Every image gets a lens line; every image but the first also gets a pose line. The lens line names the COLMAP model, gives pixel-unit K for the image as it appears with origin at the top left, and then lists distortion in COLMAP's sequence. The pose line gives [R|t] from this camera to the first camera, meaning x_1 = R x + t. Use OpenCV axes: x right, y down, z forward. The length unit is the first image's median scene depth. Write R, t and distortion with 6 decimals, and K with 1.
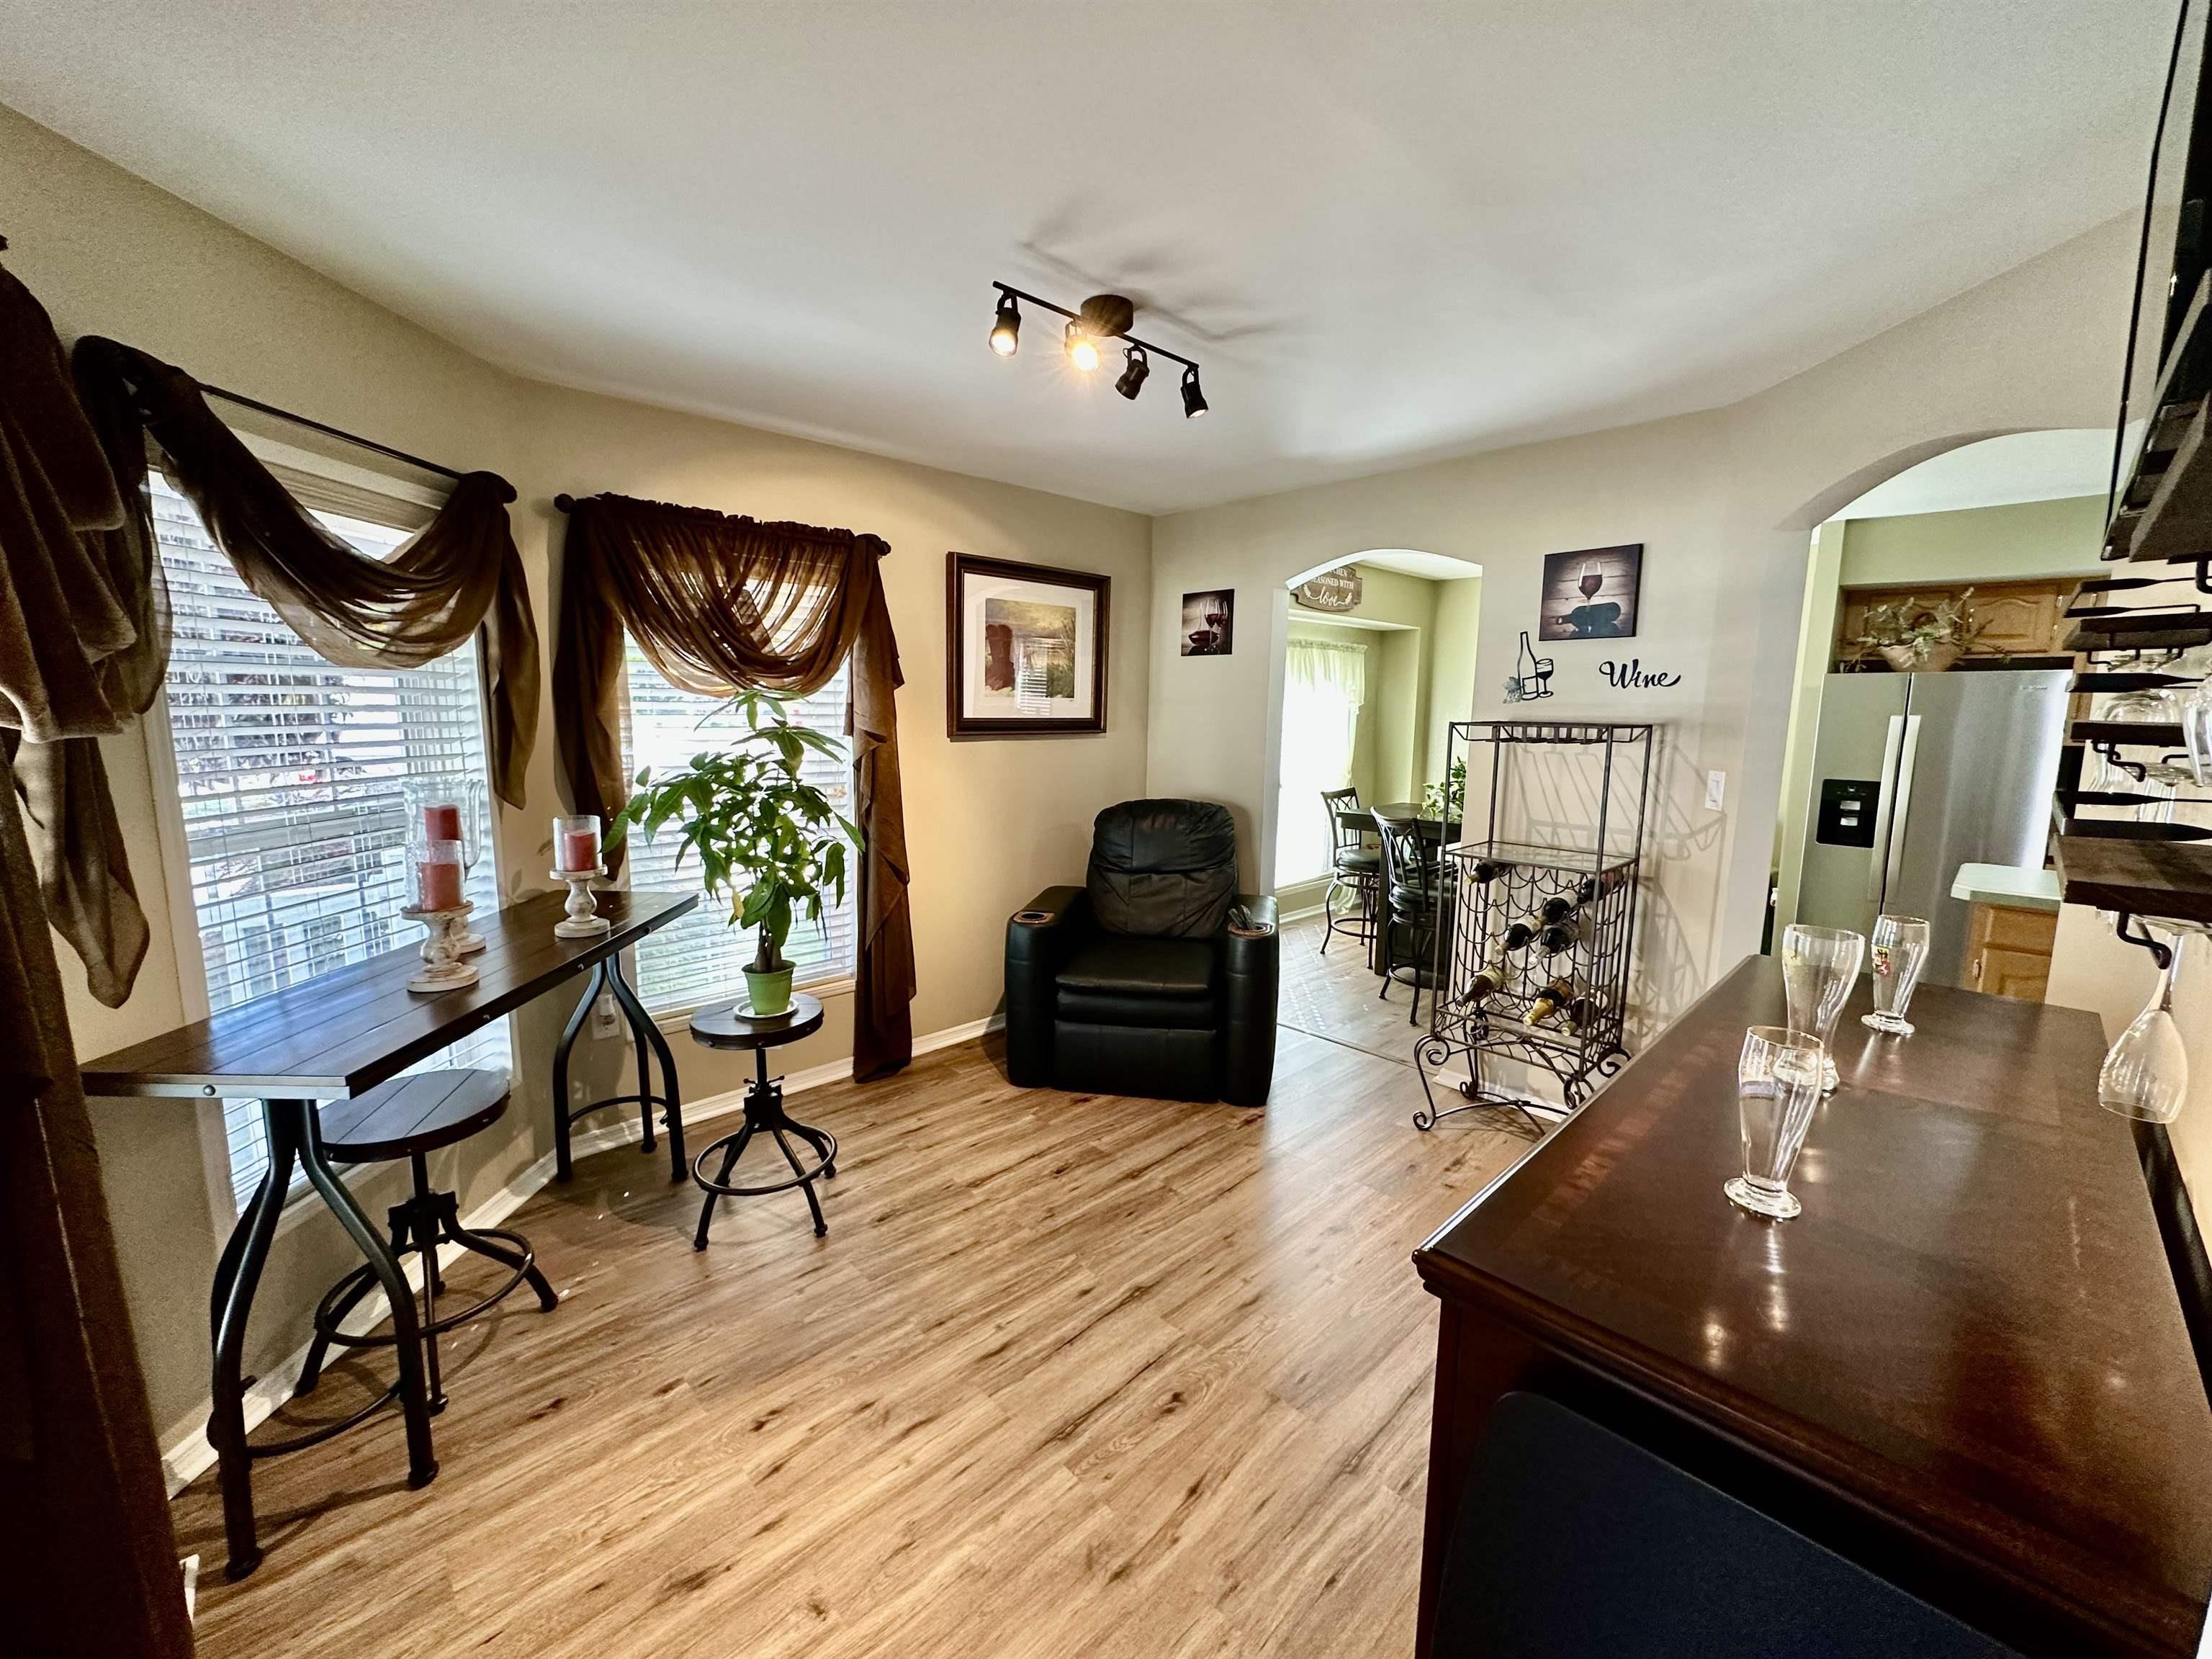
lens RADIAL K [[880.3, 0, 1107.3], [0, 880.3, 827.4], [0, 0, 1]] dist [-0.003247, 0.000486]
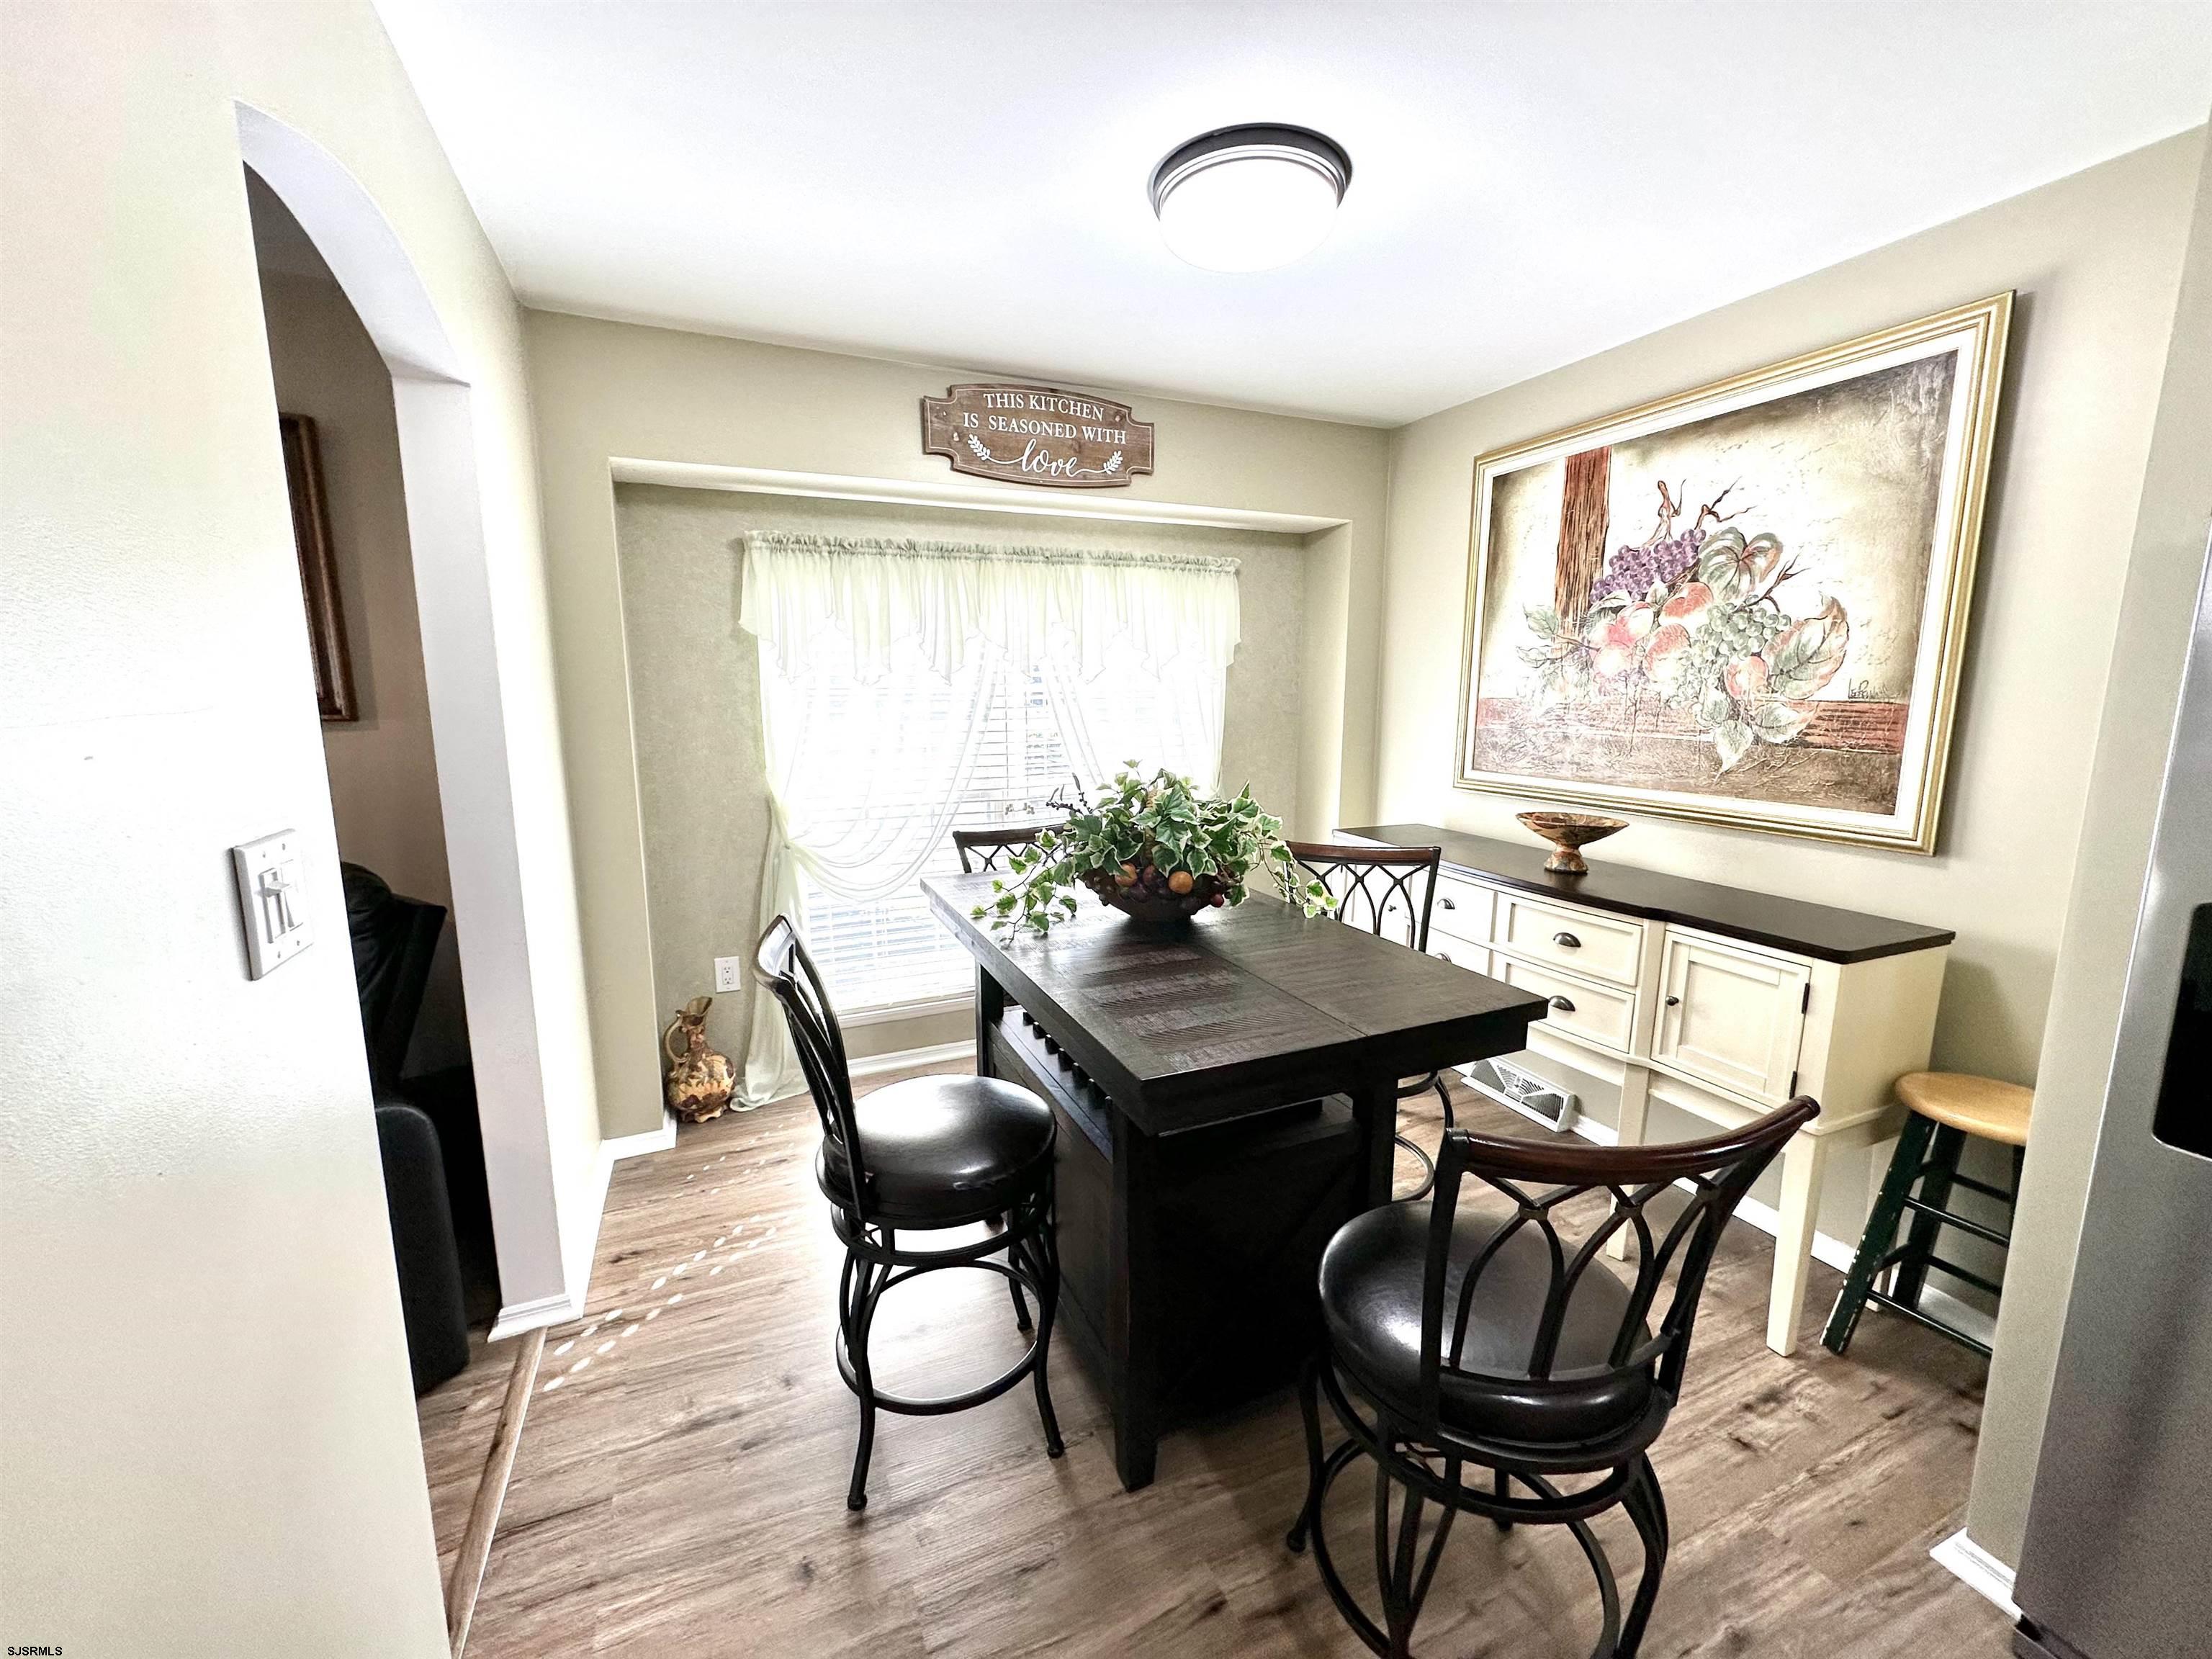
lens RADIAL K [[880.3, 0, 1107.3], [0, 880.3, 827.4], [0, 0, 1]] dist [-0.003247, 0.000486]
pose [[0.939207, 0.039555, -0.341065, 0.864765], [-0.032273, 0.999114, 0.027002, -0.102513], [0.341831, -0.014353, 0.939652, 0.933972]]
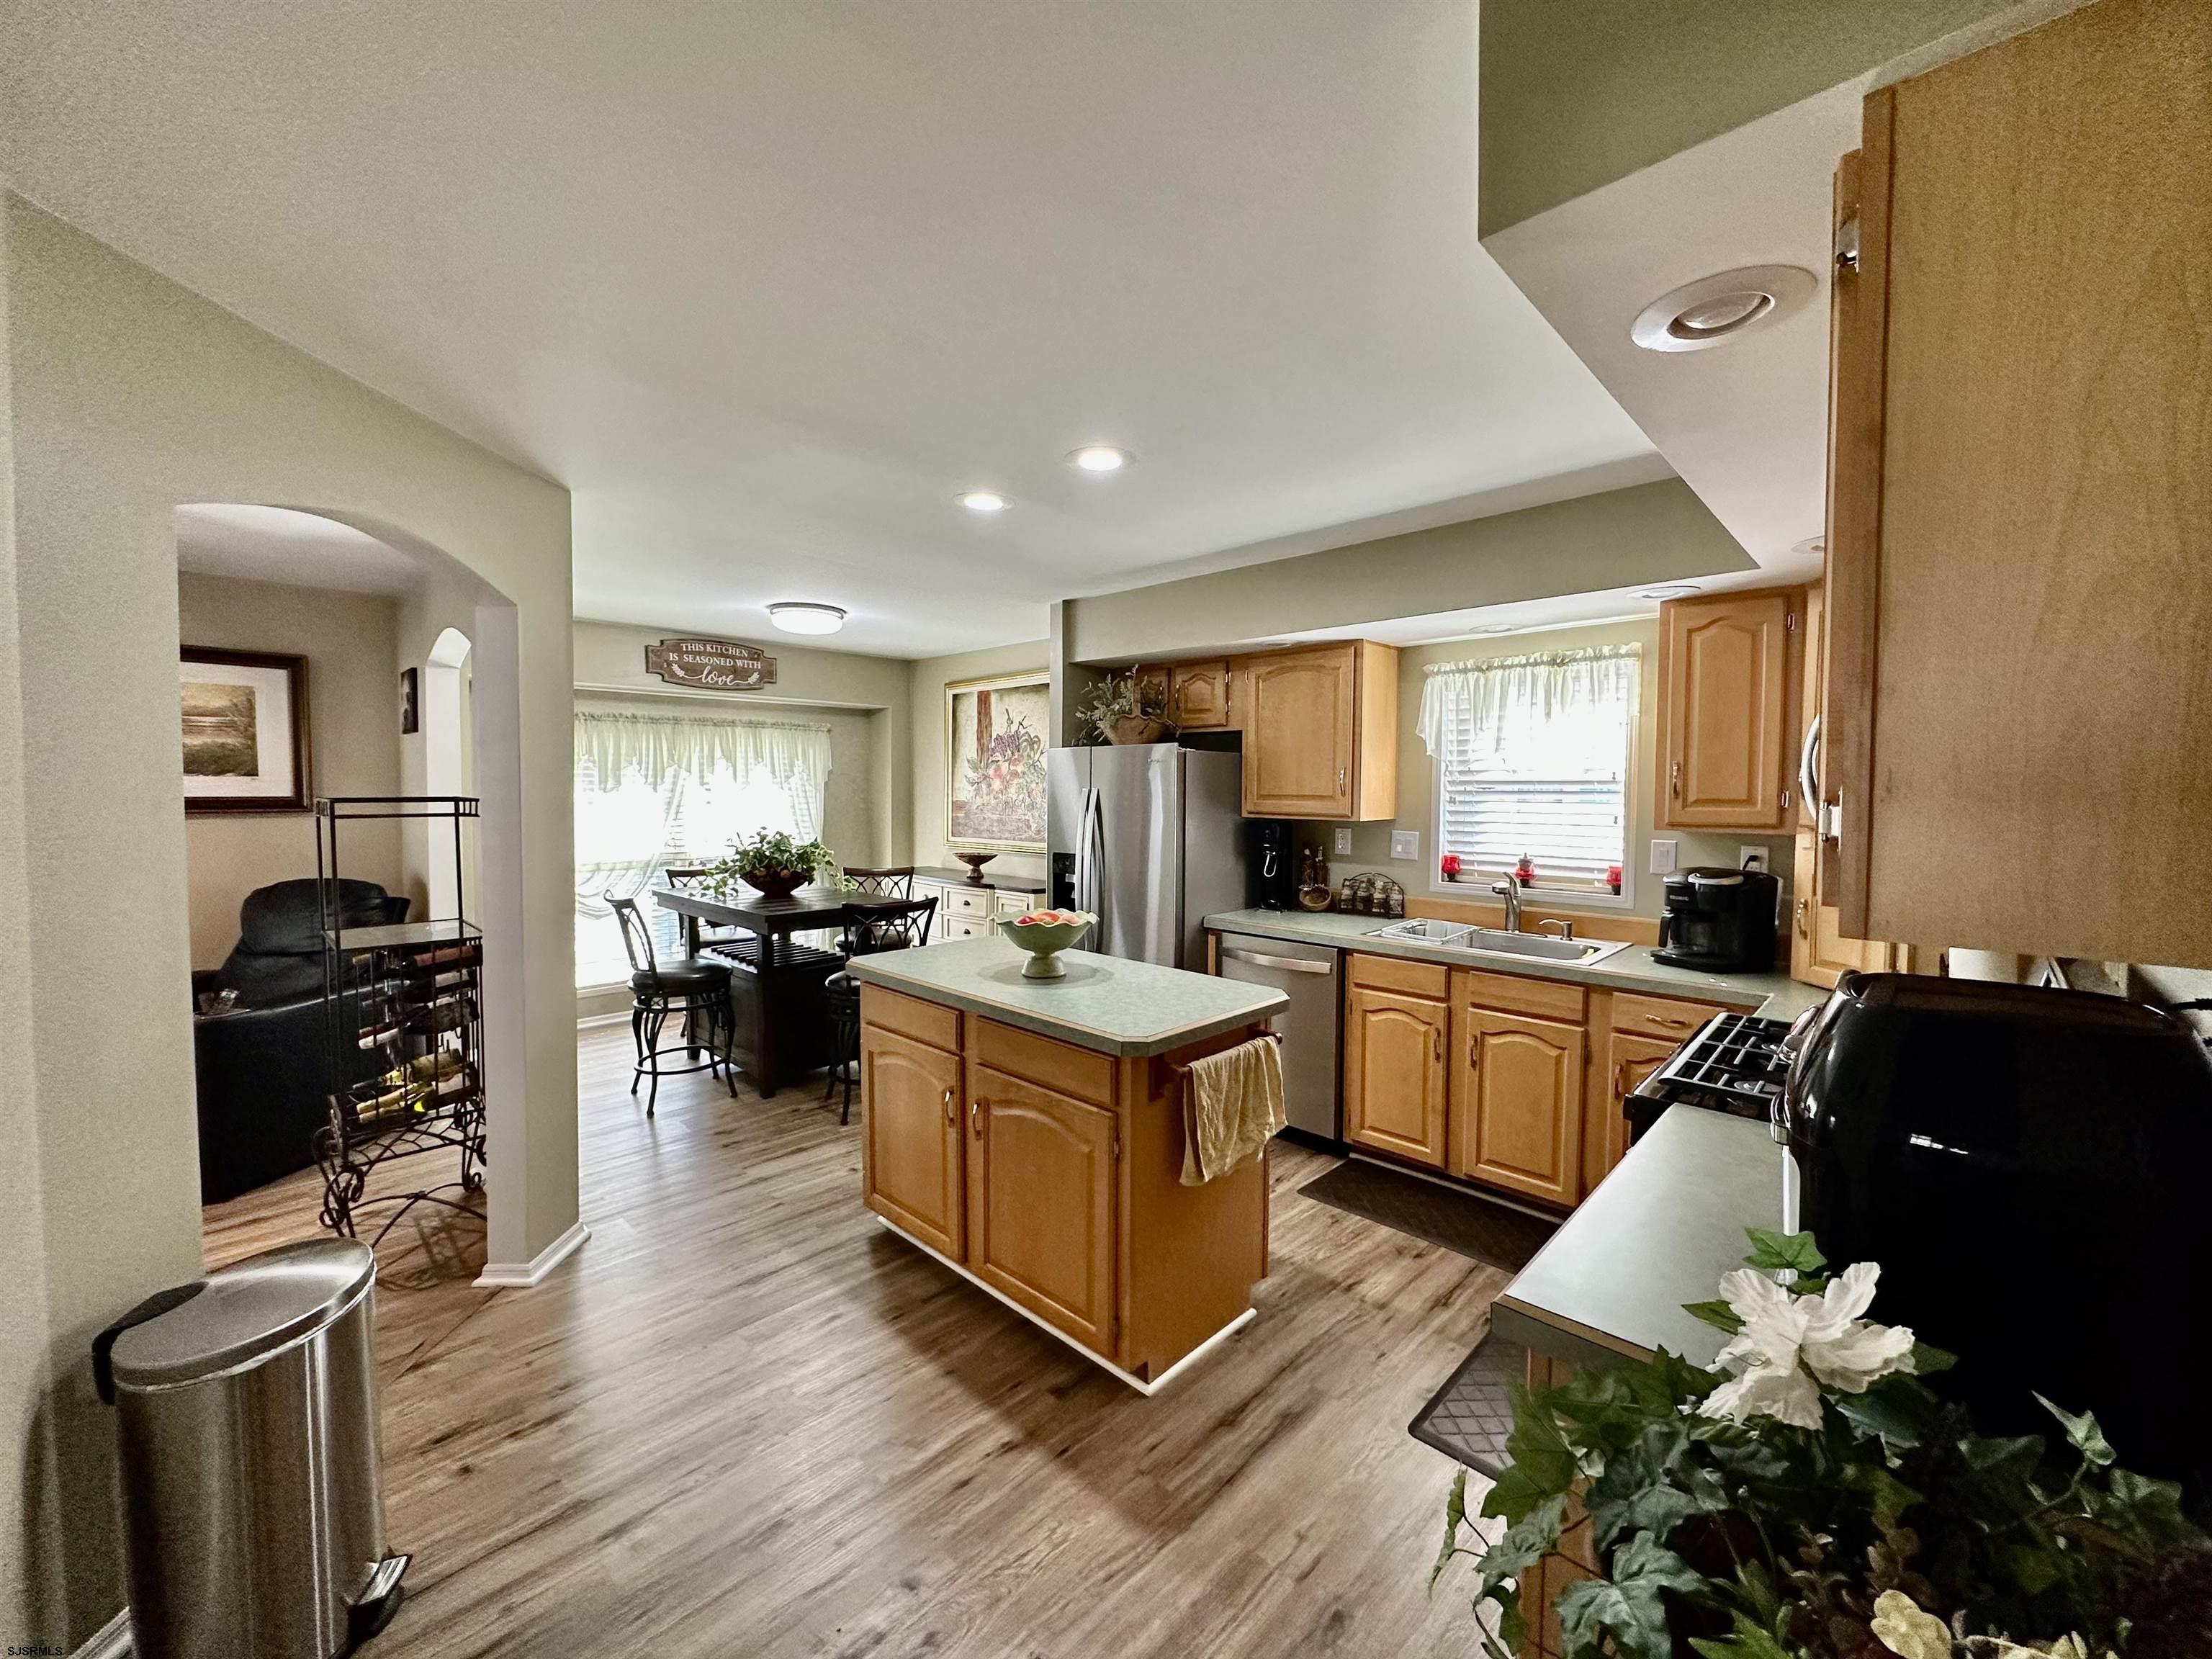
lens RADIAL K [[880.3, 0, 1107.3], [0, 880.3, 827.4], [0, 0, 1]] dist [-0.003247, 0.000486]
pose [[0.999318, -0.009441, 0.035699, 1.205126], [0.012658, 0.995771, -0.090991, 0.014691], [-0.034689, 0.091381, 0.995212, -0.004530]]
